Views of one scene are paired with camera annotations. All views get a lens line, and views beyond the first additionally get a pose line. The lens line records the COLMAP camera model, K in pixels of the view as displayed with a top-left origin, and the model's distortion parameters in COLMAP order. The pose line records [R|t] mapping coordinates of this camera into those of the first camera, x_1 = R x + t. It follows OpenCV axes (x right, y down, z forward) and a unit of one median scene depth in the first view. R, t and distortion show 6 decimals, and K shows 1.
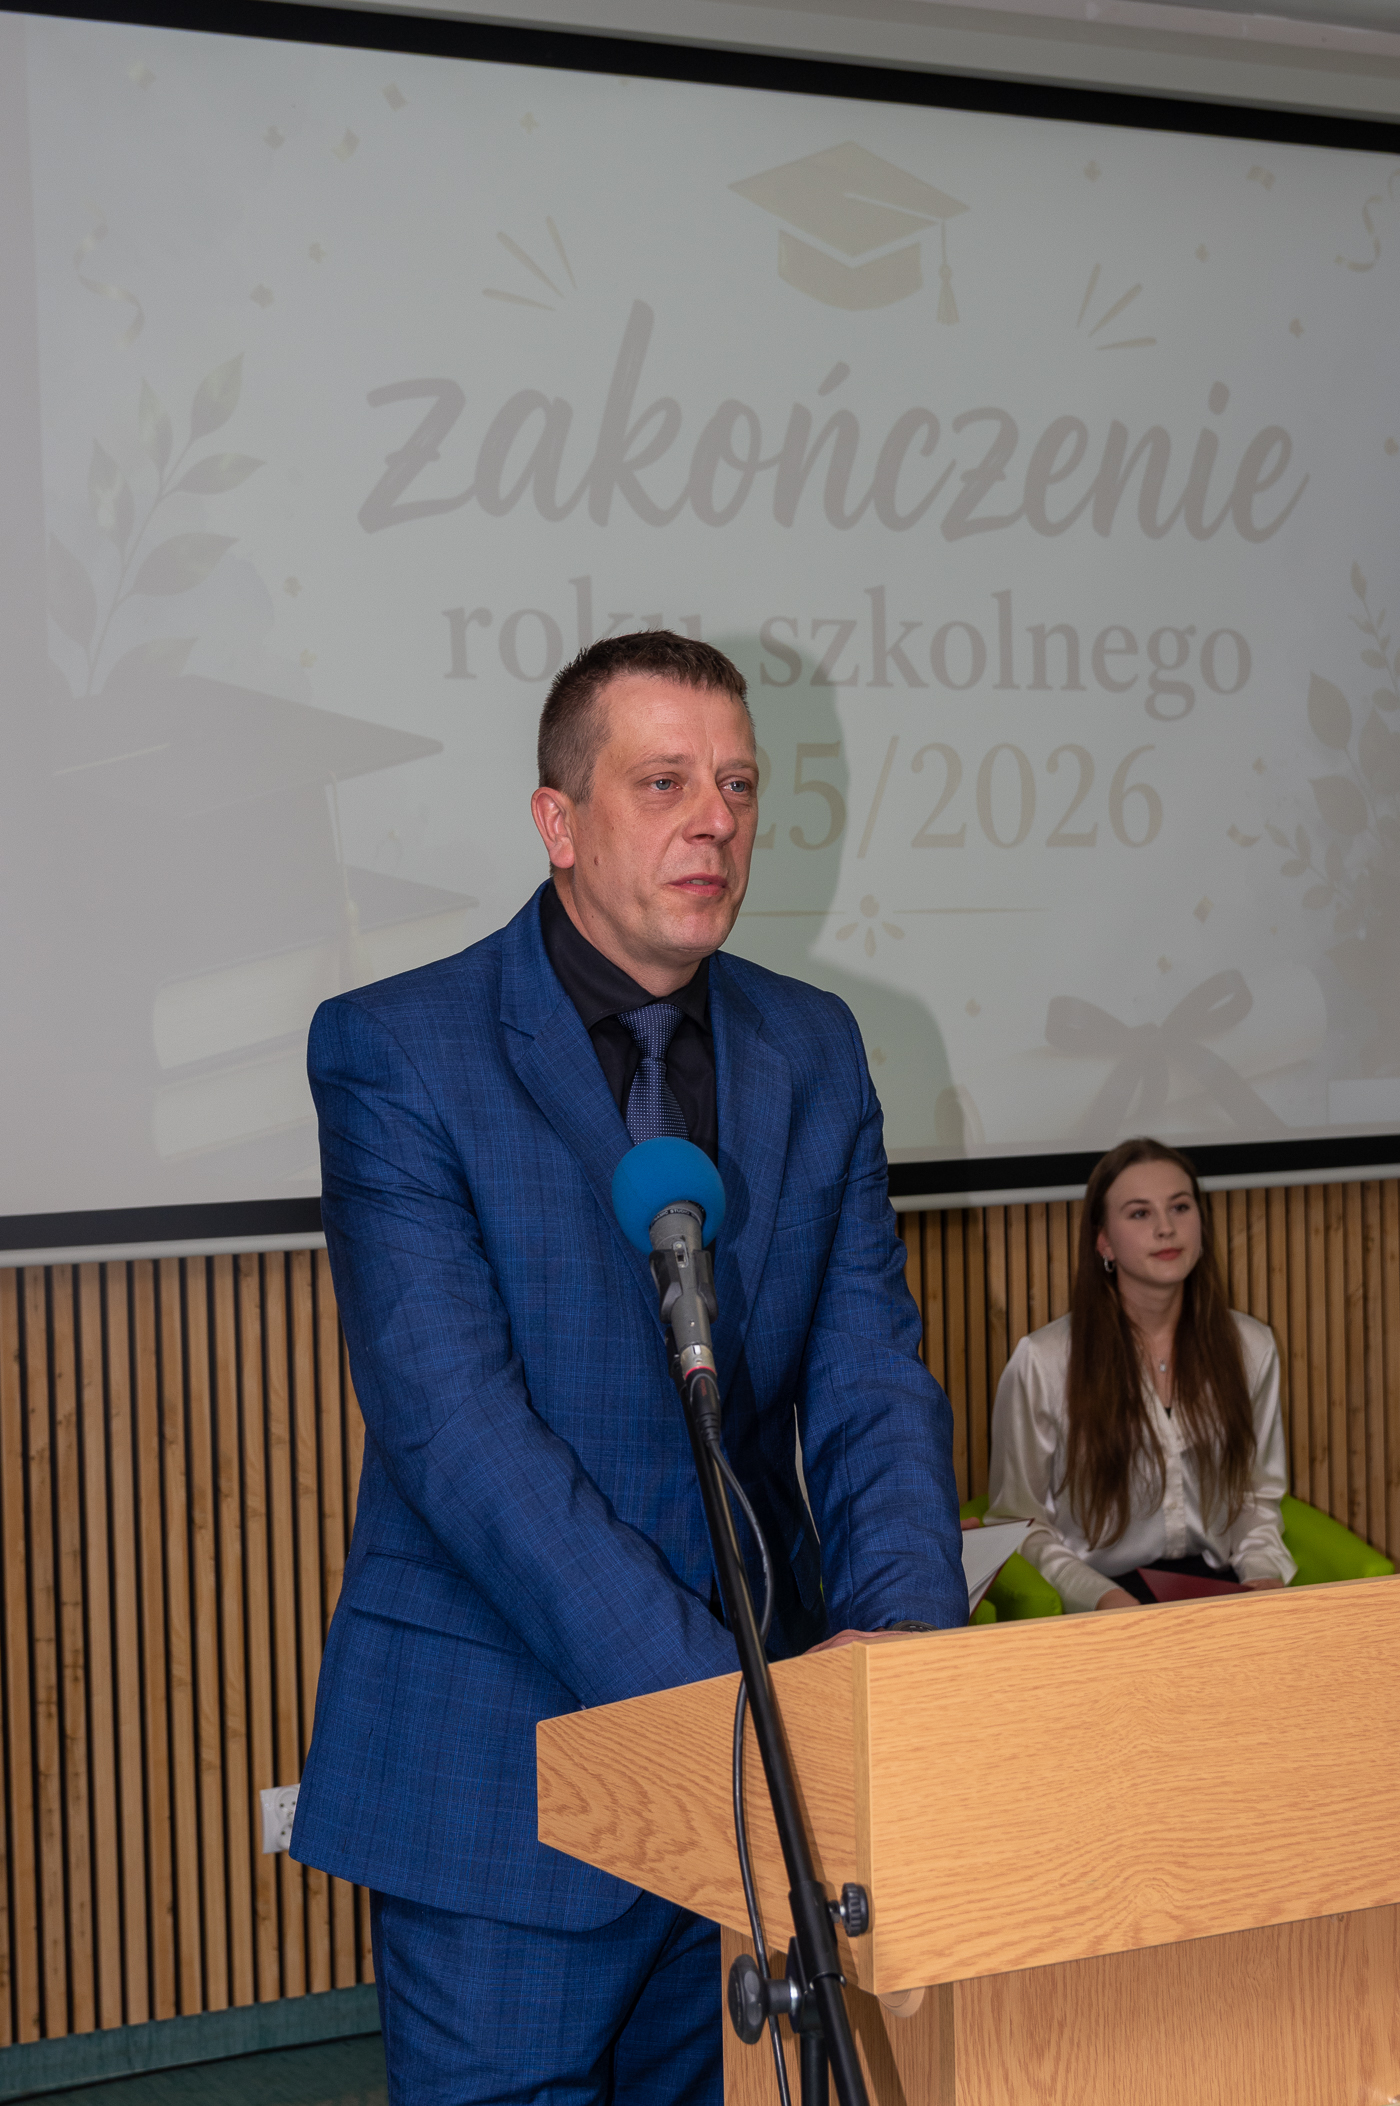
lens RADIAL K [[3676.8, 0, 710.3], [0, 3676.8, 1056.9], [0, 0, 1]] dist [0.033081, -0.242816]
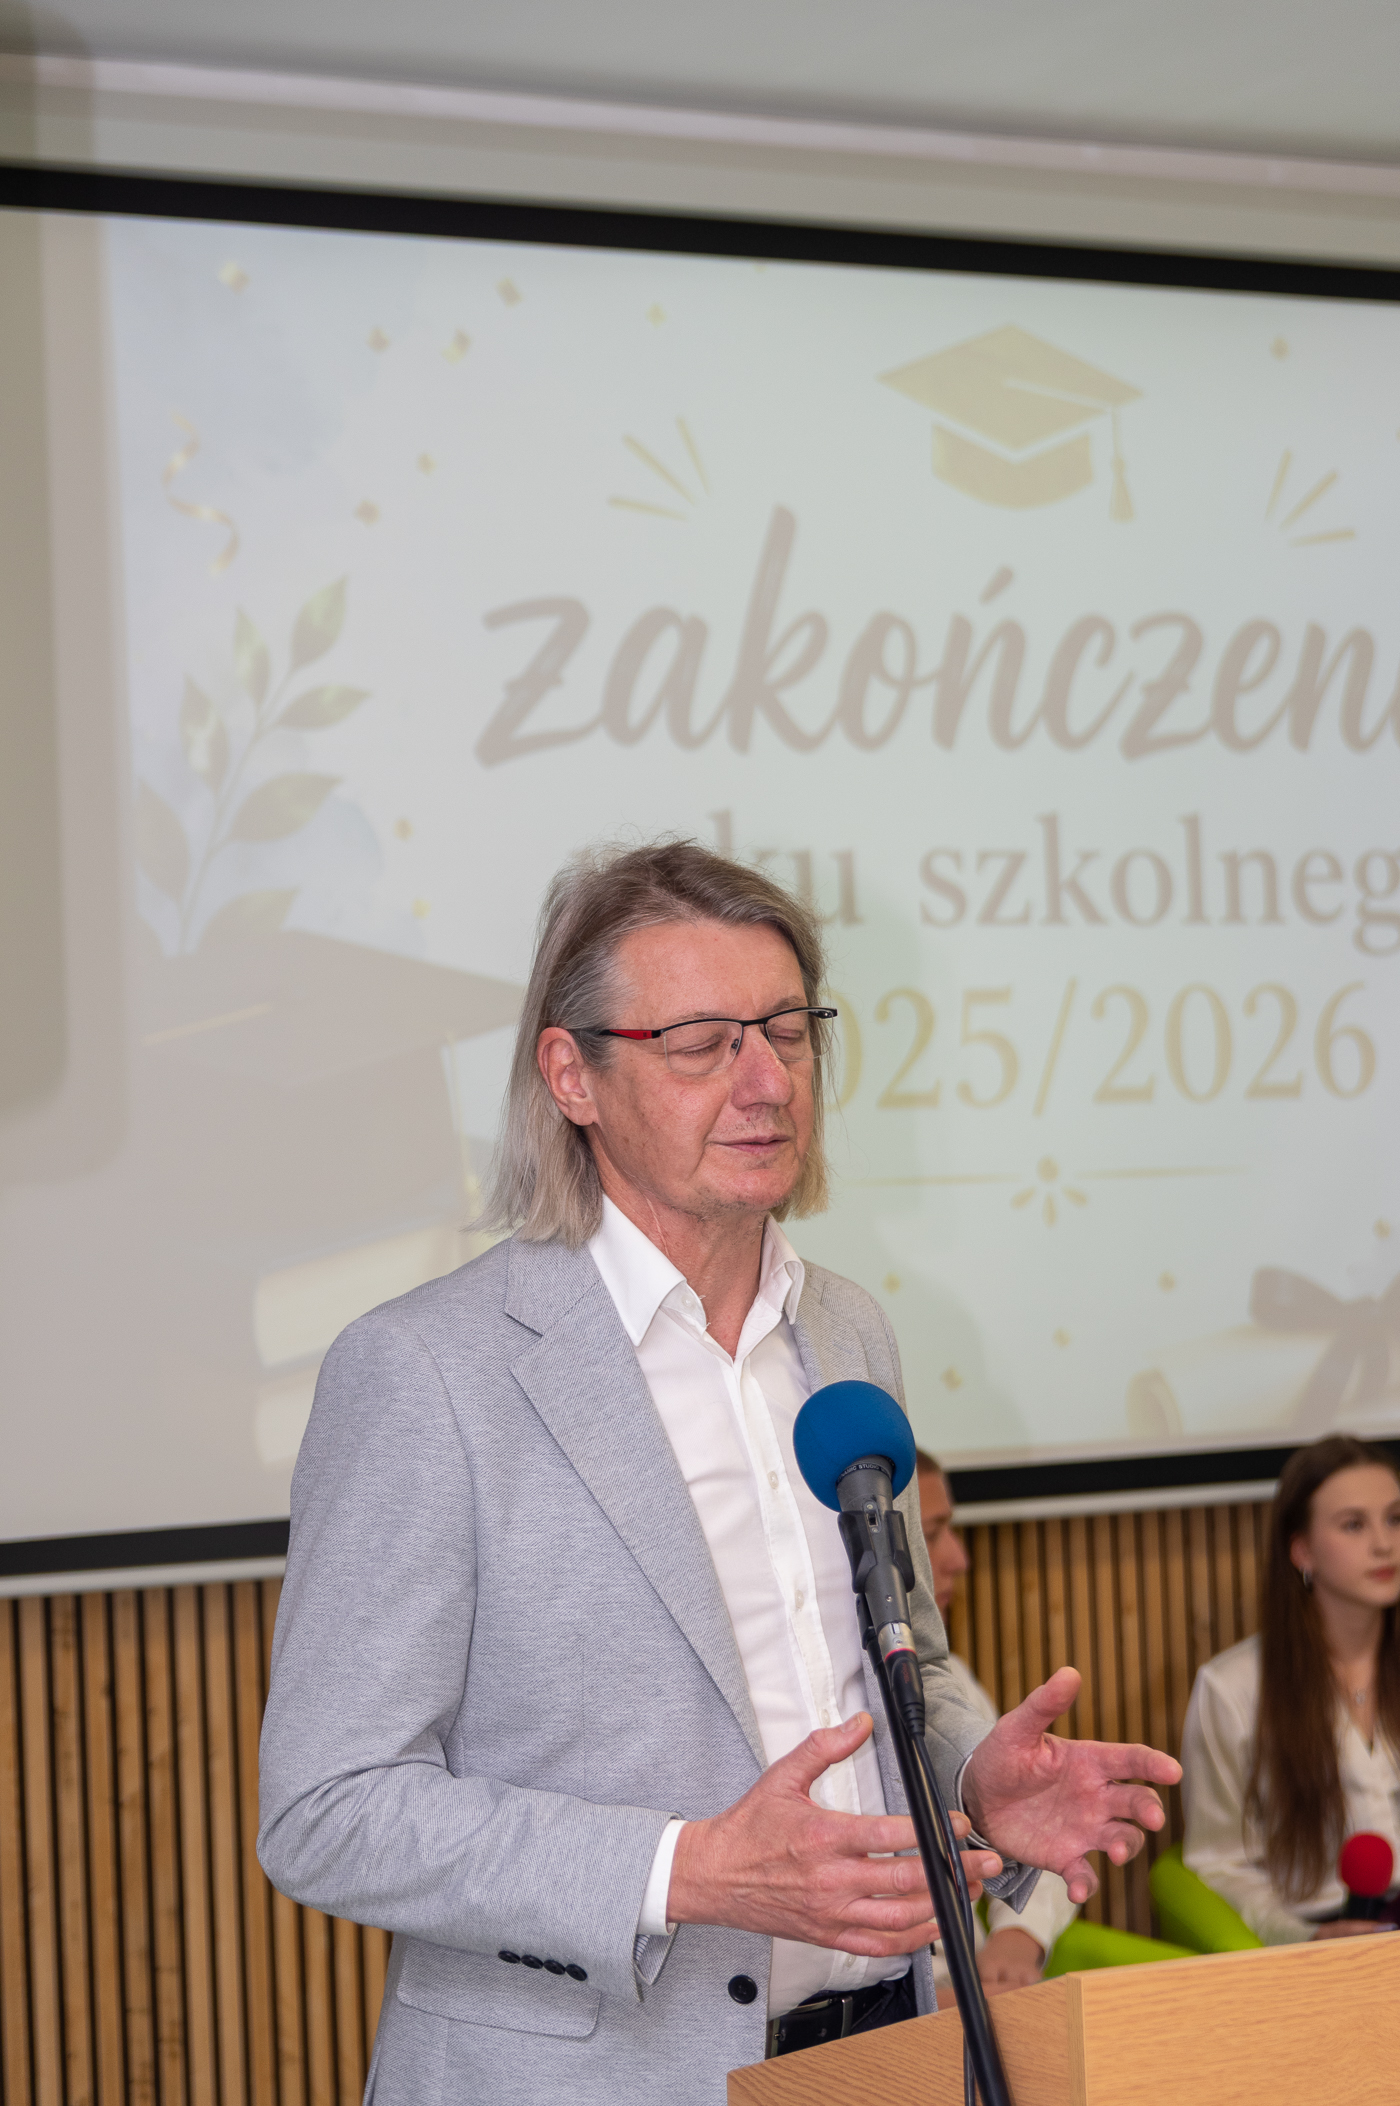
lens RADIAL K [[4349.8, 0, 706.5], [0, 4349.8, 1049.0], [0, 0, 1]] dist [0.022959, -0.072787]
pose [[0.999353, -0.016929, -0.031739, -0.005967], [0.014867, 0.997831, -0.064131, -0.004084], [0.032756, 0.063617, 0.997437, -0.059579]]
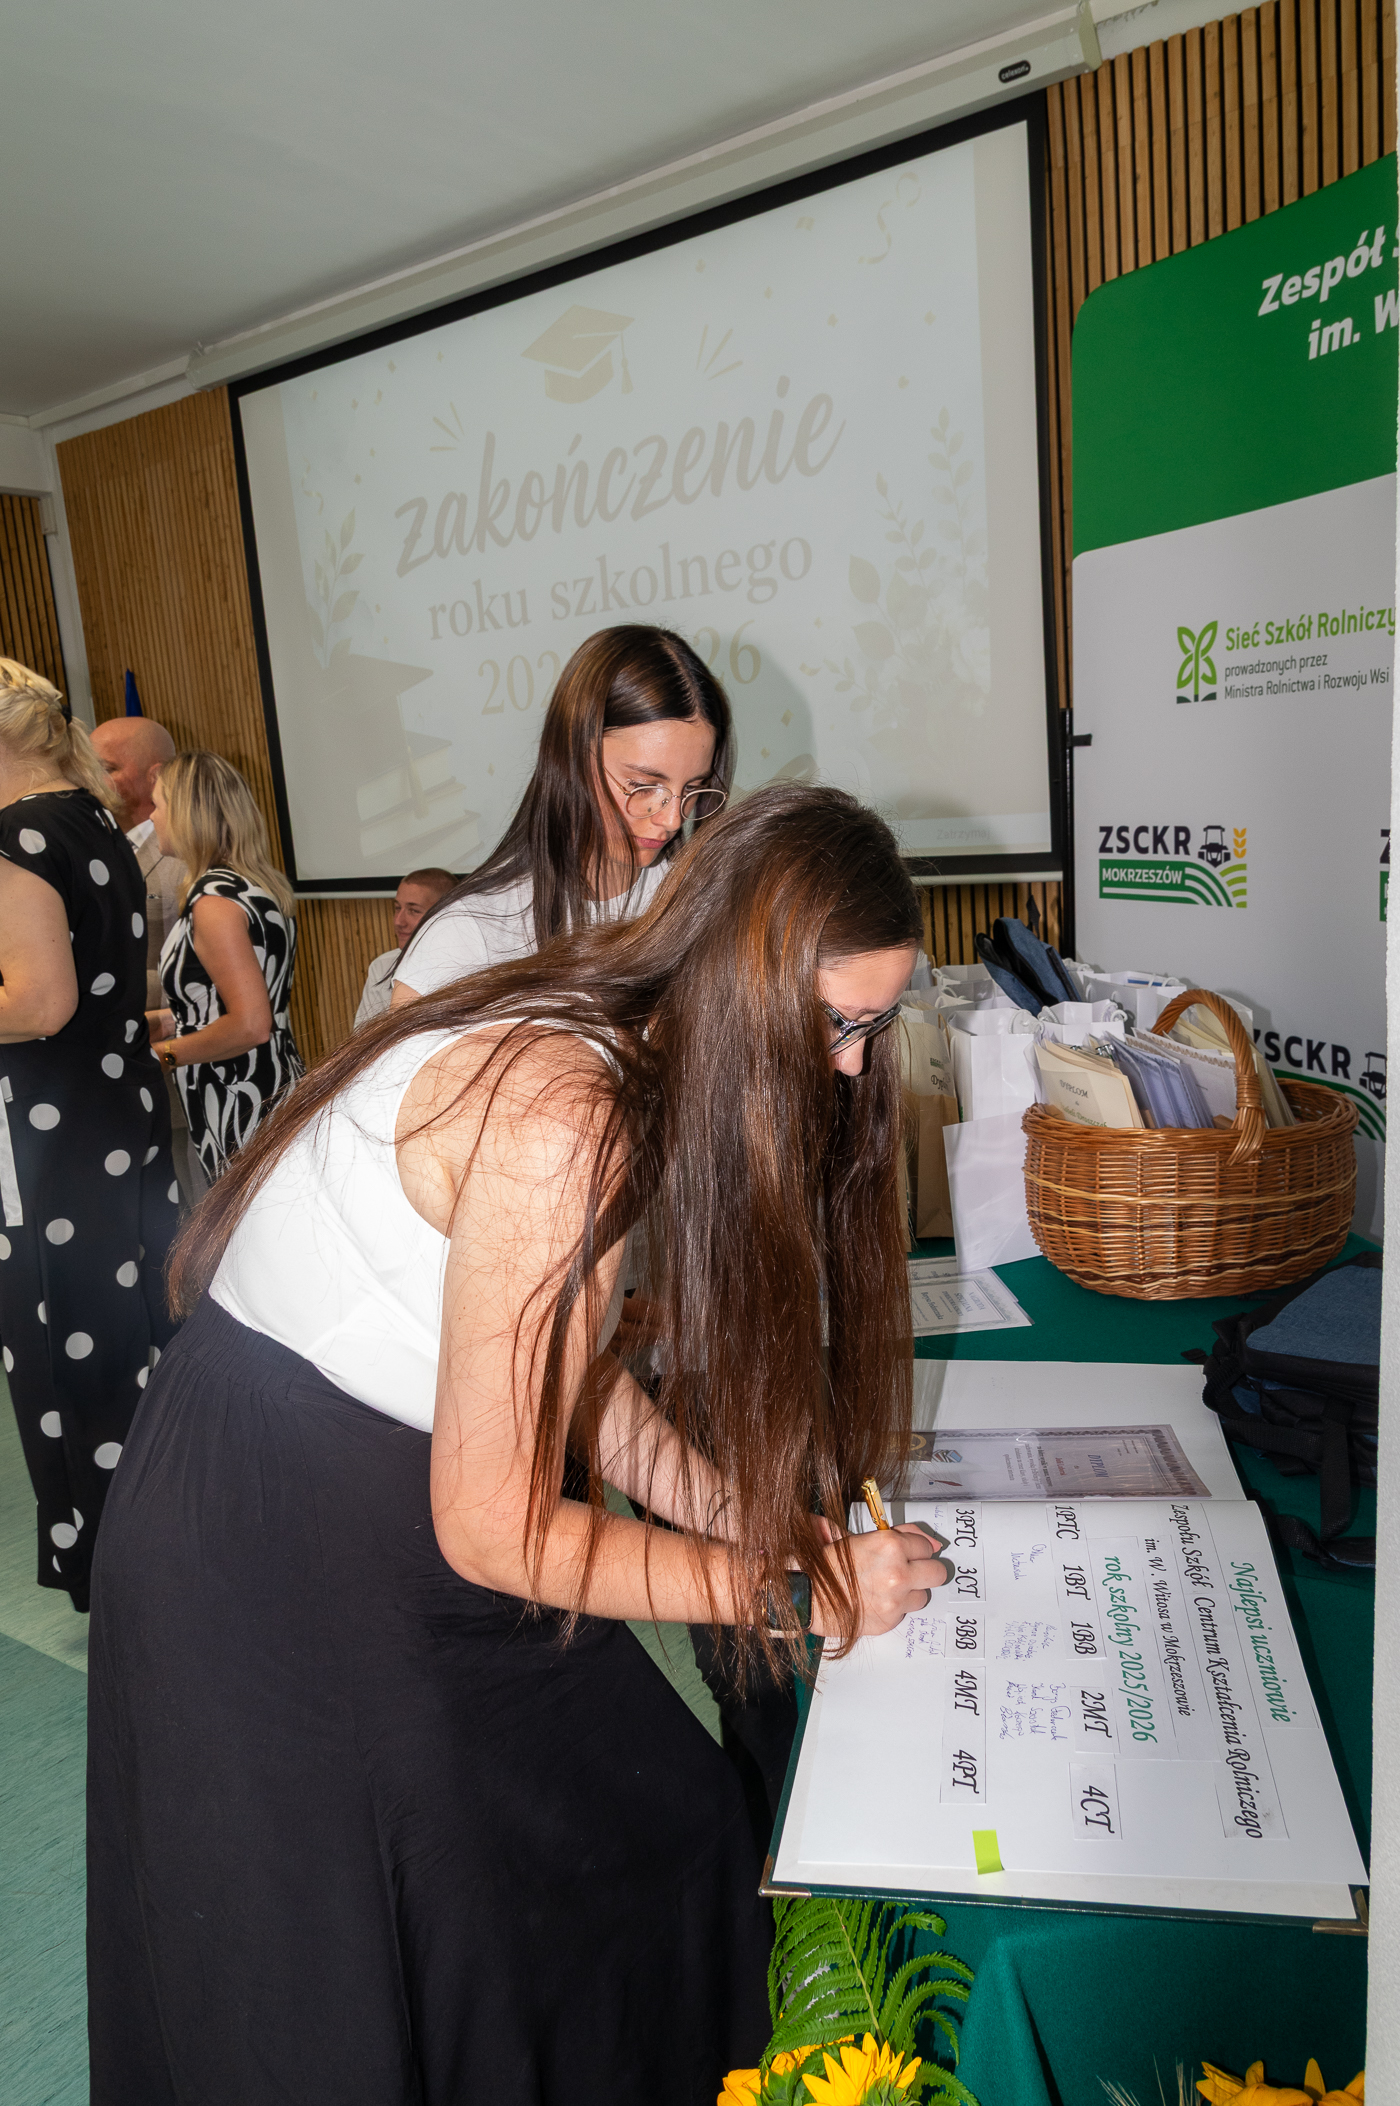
lens RADIAL K [[1539.1, 0, 700.0], [0, 1539.1, 1053.0], [0, 0, 1]] dist [0.026494, -0.030909]
pose [[0.403344, 0.149152, -0.902811, 0.856996], [0.036274, 0.983244, 0.178646, -0.019108], [0.914329, -0.104804, 0.391175, 0.756688]]
